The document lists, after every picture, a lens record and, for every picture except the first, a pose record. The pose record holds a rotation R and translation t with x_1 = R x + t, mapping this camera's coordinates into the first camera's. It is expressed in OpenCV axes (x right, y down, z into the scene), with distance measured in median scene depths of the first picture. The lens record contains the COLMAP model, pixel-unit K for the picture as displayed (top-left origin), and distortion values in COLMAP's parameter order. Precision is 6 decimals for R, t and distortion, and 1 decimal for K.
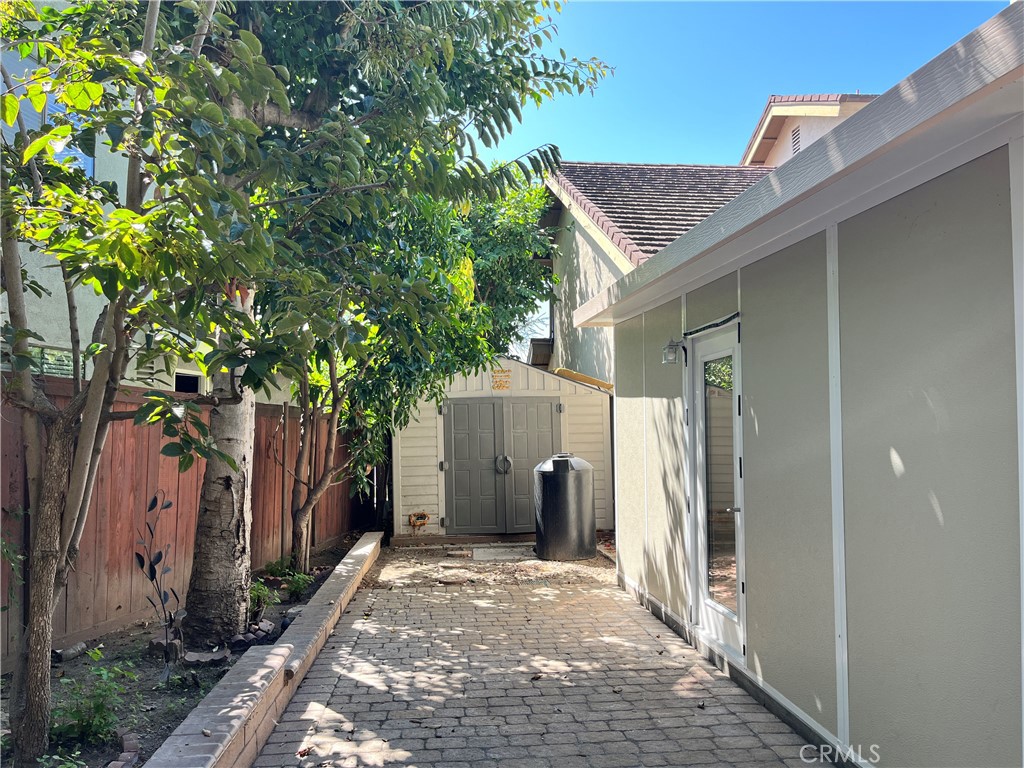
lens RADIAL K [[773.7, 0, 512.8], [0, 773.7, 391.7], [0, 0, 1]] dist [0.055284, -0.084821]
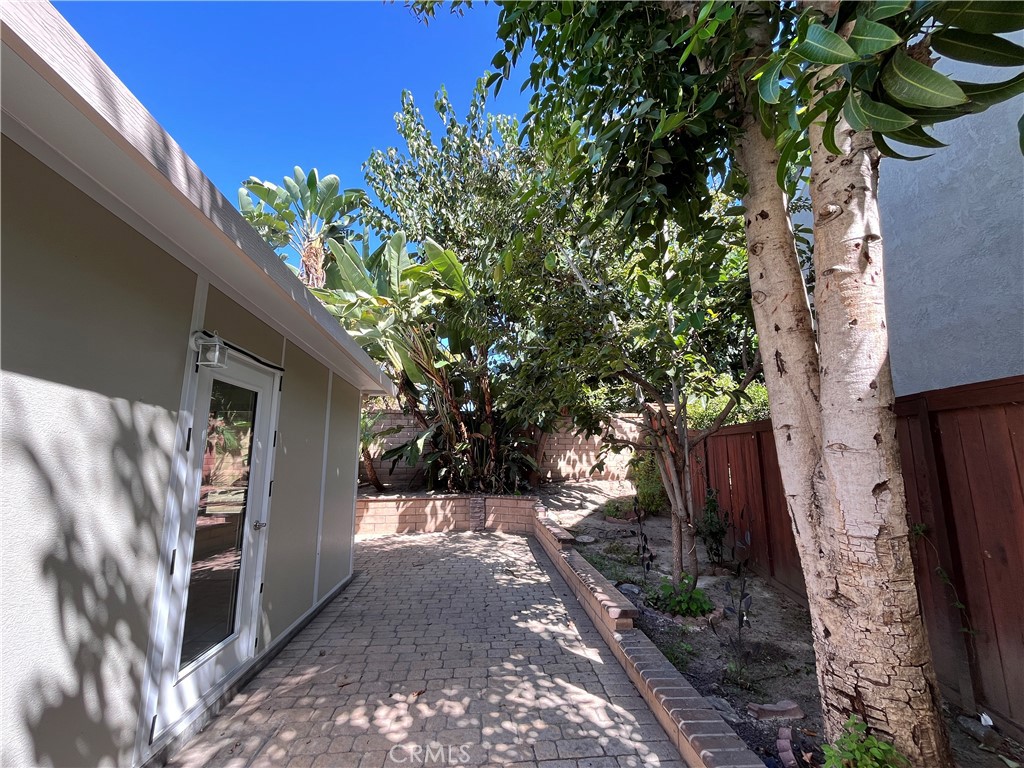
lens RADIAL K [[415.9, 0, 512.0], [0, 415.9, 384.0], [0, 0, 1]] dist [-0.003329, -0.000618]
pose [[-0.999885, 0.011192, 0.010244, -0.098476], [0.008517, 0.972795, -0.231512, 0.083634], [-0.012556, -0.231399, -0.972778, 1.533239]]
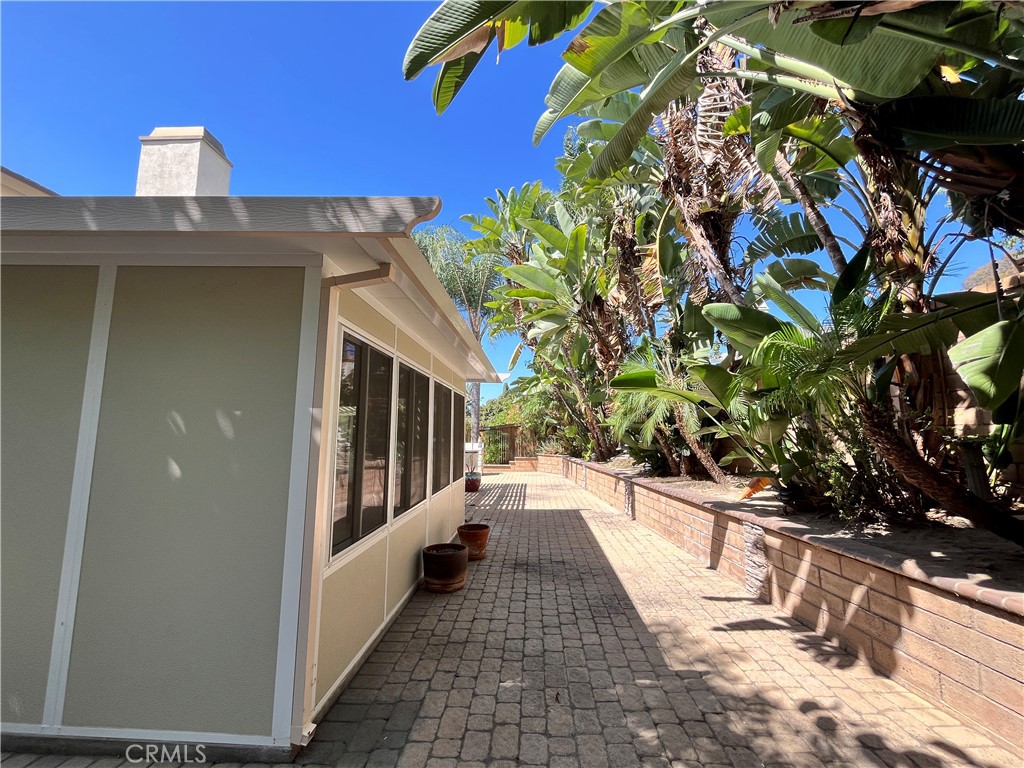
lens RADIAL K [[415.9, 0, 512.0], [0, 415.9, 384.0], [0, 0, 1]] dist [-0.003329, -0.000618]
pose [[0.145188, 0.125558, 0.981405, -0.071439], [-0.054337, 0.991430, -0.118802, 0.007224], [-0.987911, -0.036078, 0.150766, 0.196979]]
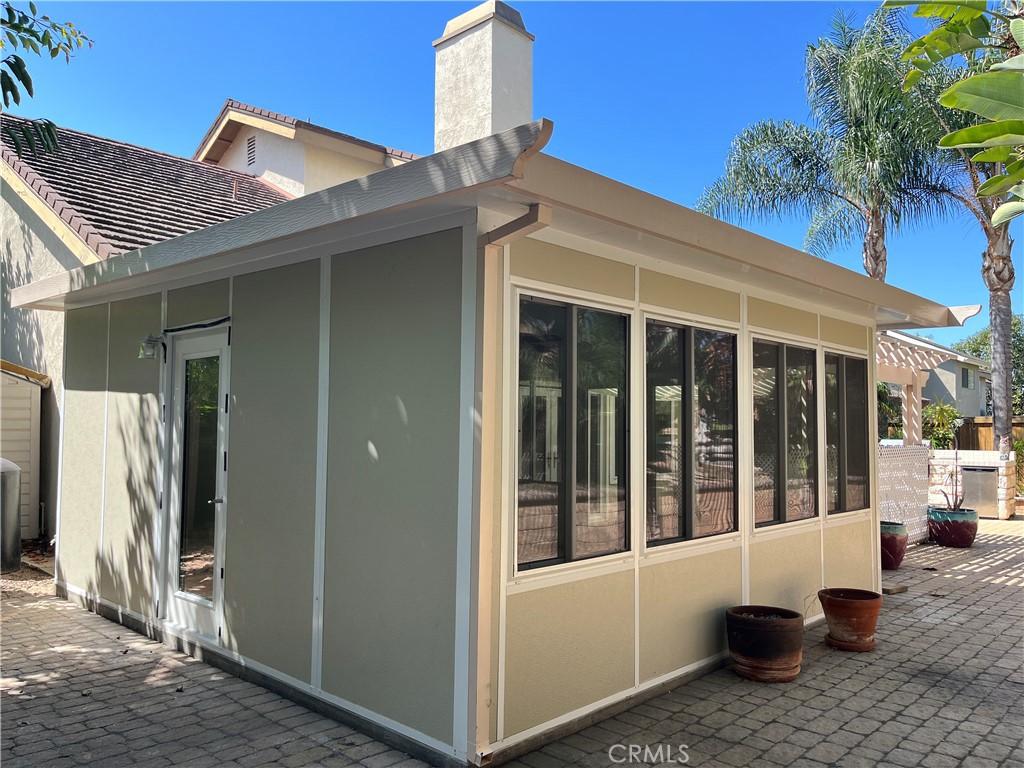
lens RADIAL K [[773.7, 0, 512.8], [0, 773.7, 391.7], [0, 0, 1]] dist [0.055284, -0.084821]
pose [[0.761960, 0.043694, 0.646148, -0.093019], [-0.043948, 0.998910, -0.015724, 0.000592], [-0.646131, -0.016416, 0.763050, -0.068027]]
